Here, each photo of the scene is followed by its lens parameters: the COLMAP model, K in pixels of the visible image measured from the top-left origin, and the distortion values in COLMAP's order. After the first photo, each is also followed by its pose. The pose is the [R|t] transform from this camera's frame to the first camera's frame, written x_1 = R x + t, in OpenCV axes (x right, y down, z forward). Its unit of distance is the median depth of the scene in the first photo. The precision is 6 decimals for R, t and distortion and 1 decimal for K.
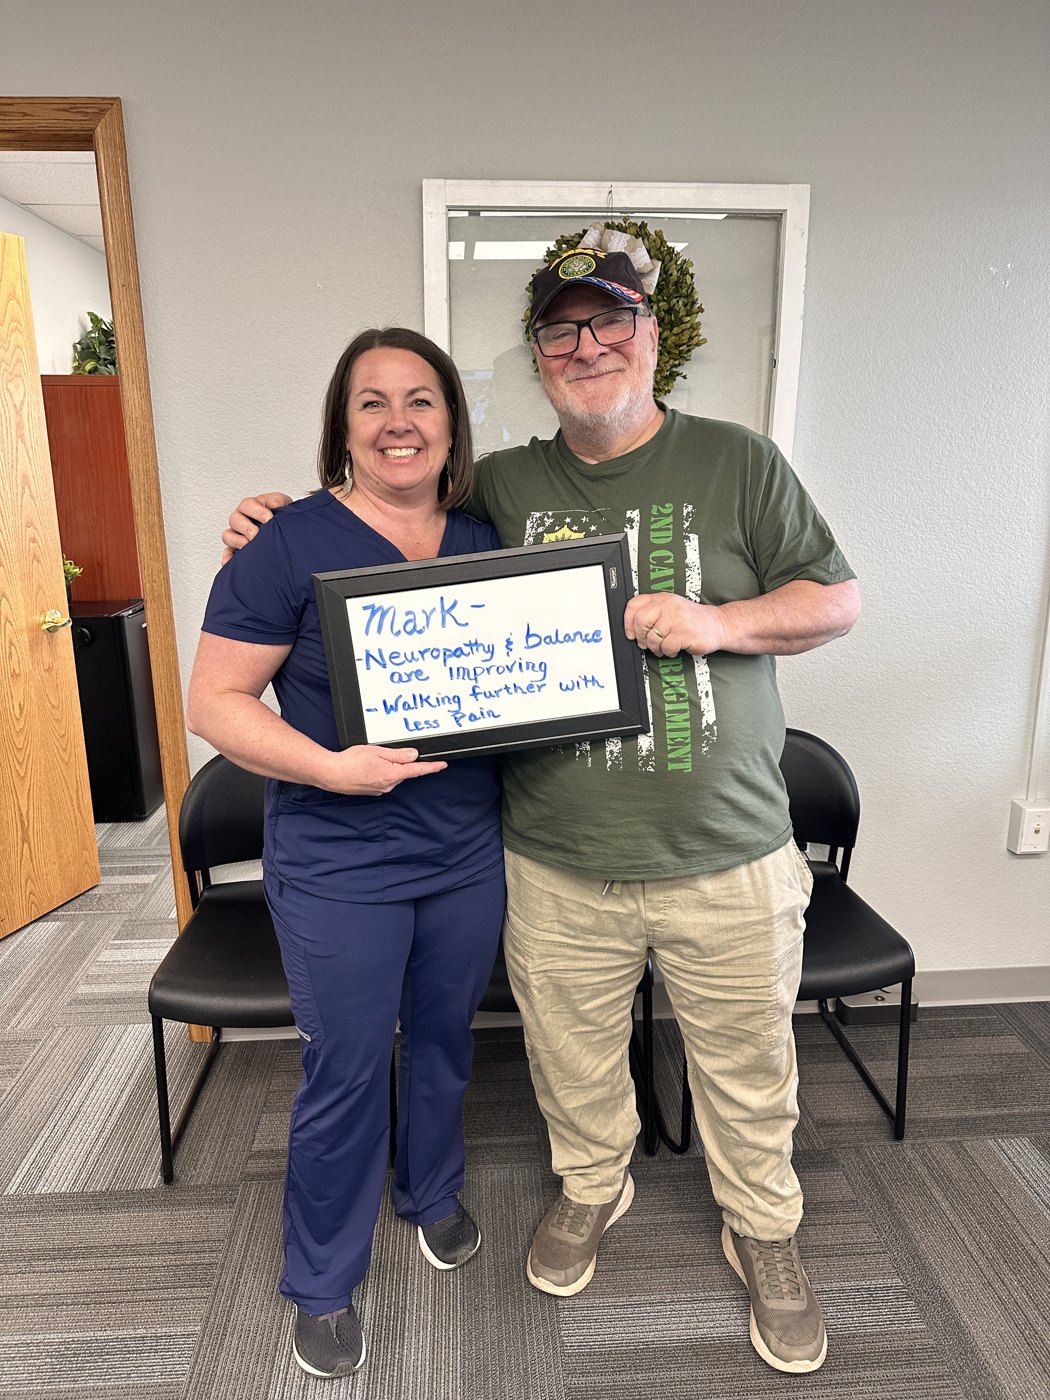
lens RADIAL K [[978.4, 0, 520.7], [0, 978.4, 713.4], [0, 0, 1]] dist [0.001037, -0.021677]
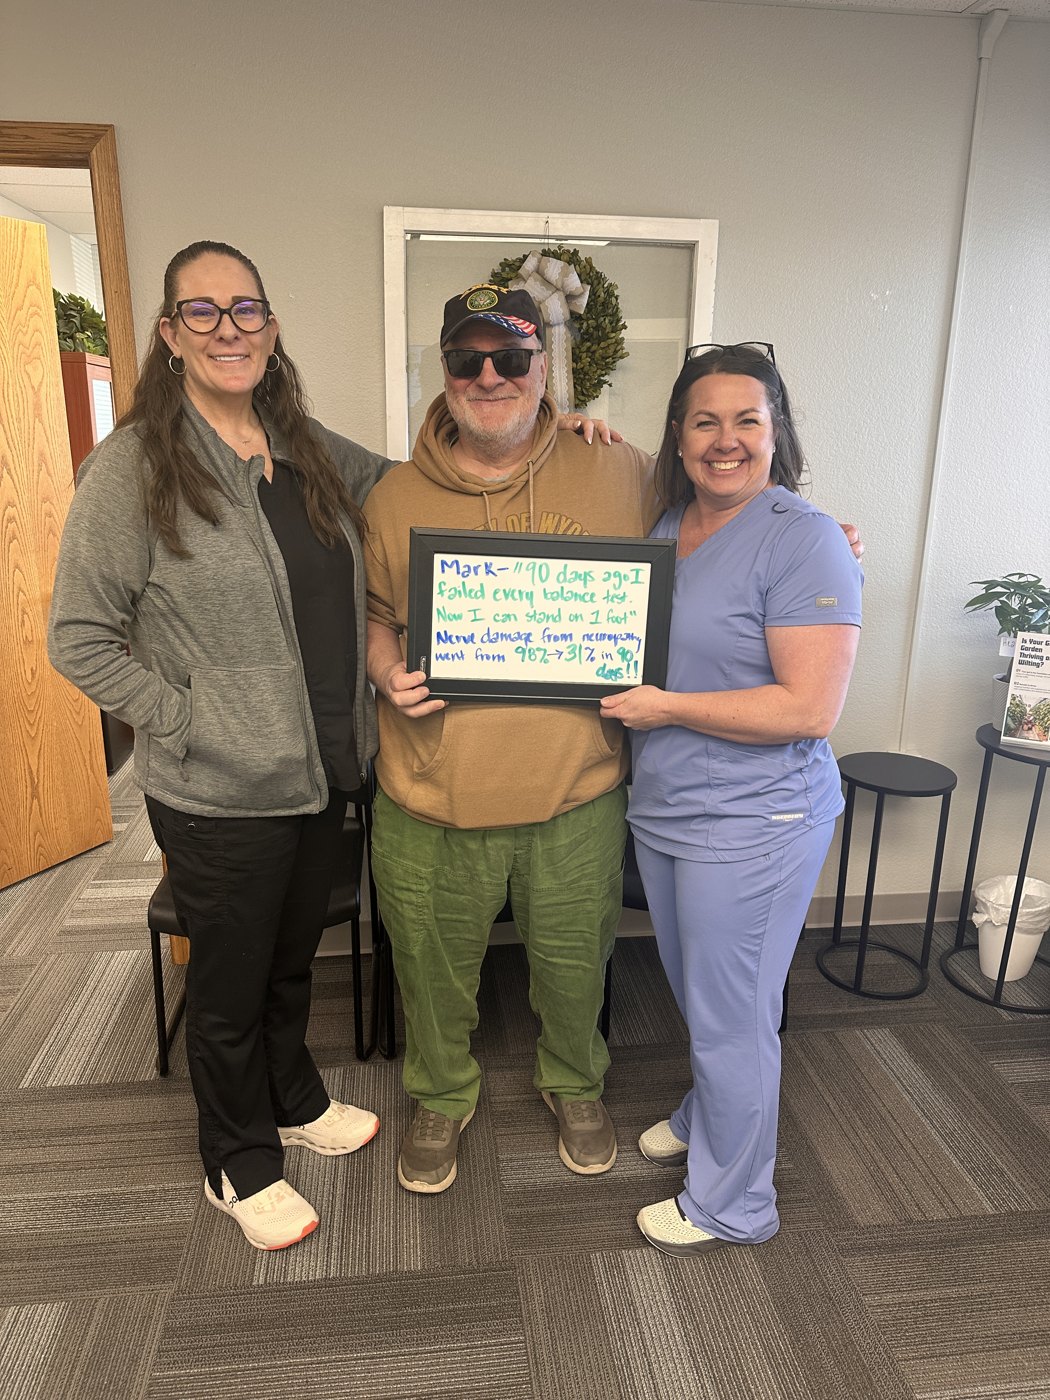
lens RADIAL K [[978.4, 0, 521.1], [0, 978.4, 713.0], [0, 0, 1]] dist [0.001037, -0.021677]
pose [[0.998167, 0.002828, 0.060458, -0.007083], [-0.004916, 0.999395, 0.034418, 0.006232], [-0.060324, -0.034652, 0.997577, -0.168901]]
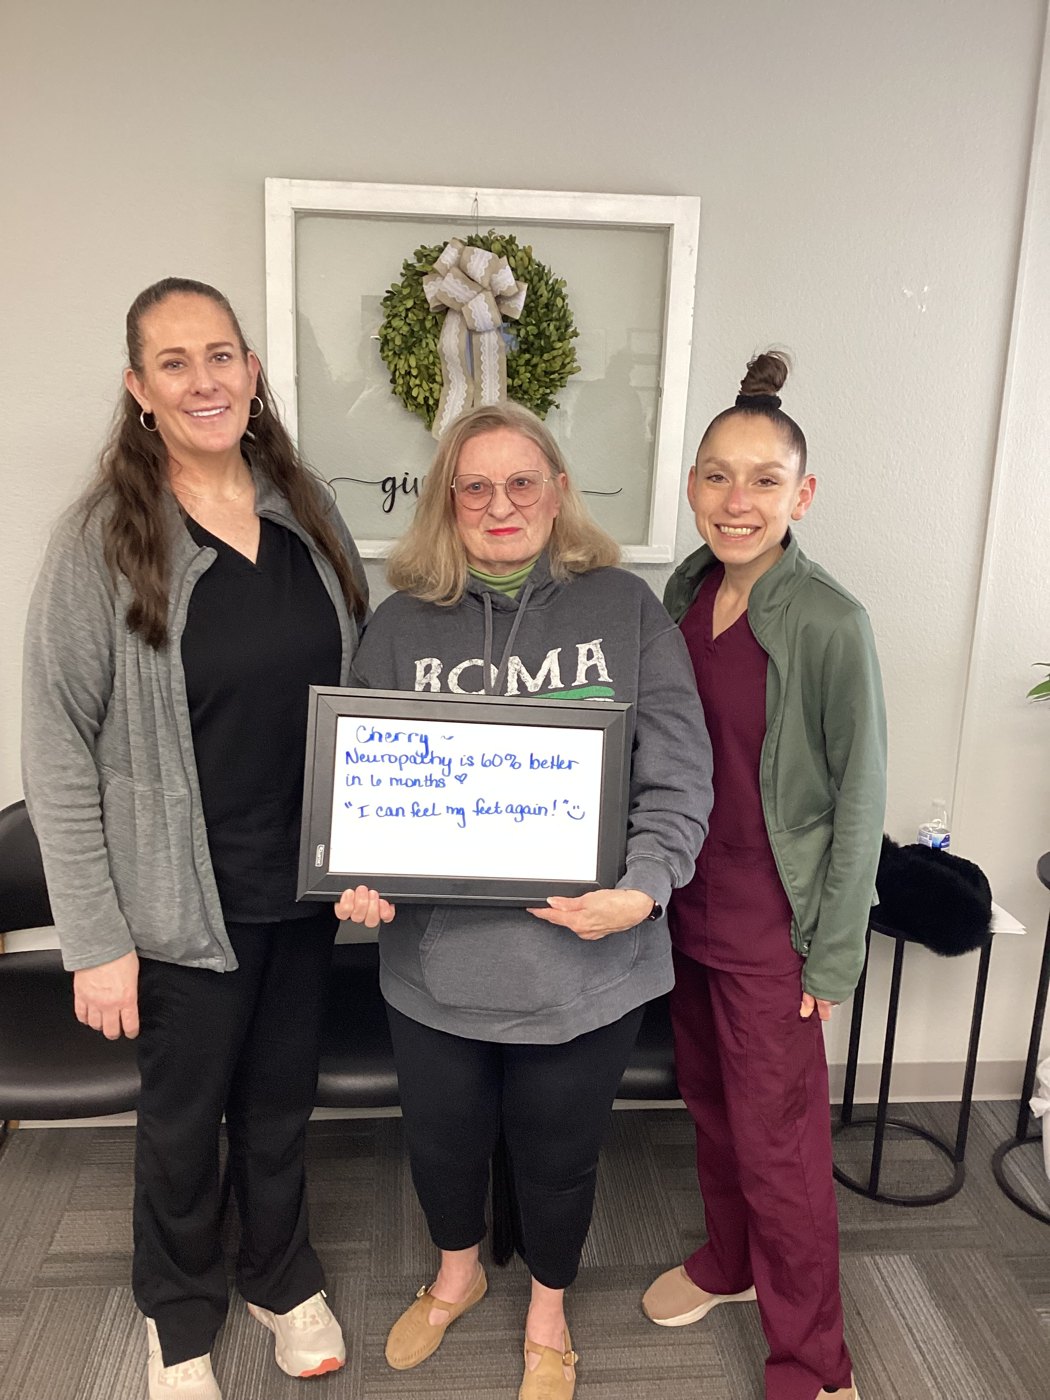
lens RADIAL K [[1266.7, 0, 533.3], [0, 1266.7, 698.6], [0, 0, 1]] dist [0.037773, -0.092527]
pose [[0.999098, 0.029554, 0.030480, 0.120932], [-0.029919, 0.999485, 0.011588, -0.089806], [-0.030122, -0.012490, 0.999468, -0.174159]]
